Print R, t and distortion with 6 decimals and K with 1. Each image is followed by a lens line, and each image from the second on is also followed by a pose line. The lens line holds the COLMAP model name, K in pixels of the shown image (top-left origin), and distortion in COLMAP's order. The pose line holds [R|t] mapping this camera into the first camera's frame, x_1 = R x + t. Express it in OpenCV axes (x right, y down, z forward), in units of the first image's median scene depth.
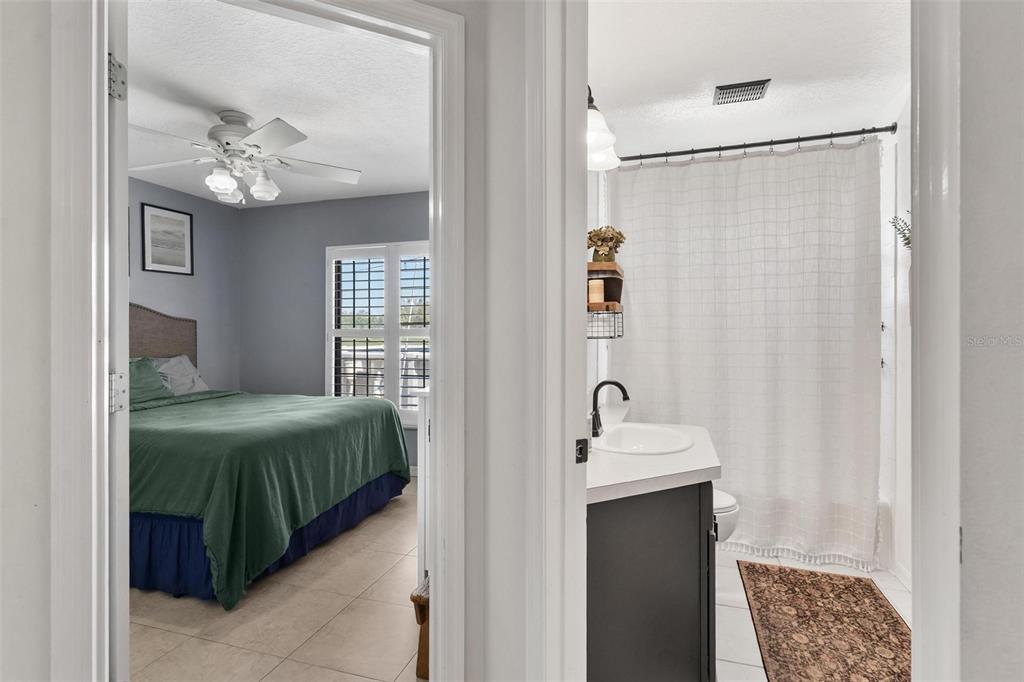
lens RADIAL K [[504.1, 0, 510.9], [0, 504.1, 332.0], [0, 0, 1]] dist [0.007979, -0.001812]
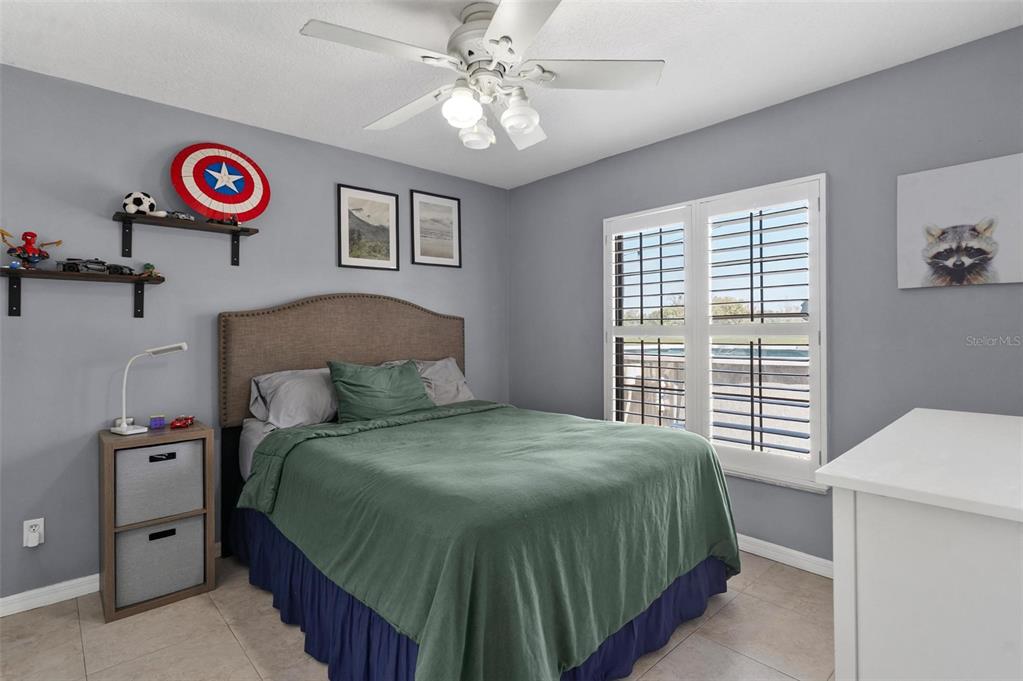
lens RADIAL K [[503.6, 0, 512.7], [0, 503.6, 332.3], [0, 0, 1]] dist [0.007979, -0.001812]
pose [[0.868880, -0.004805, -0.495000, -0.152020], [0.007170, 0.999970, 0.002879, 0.000083], [0.494971, -0.006050, 0.868888, 0.374413]]
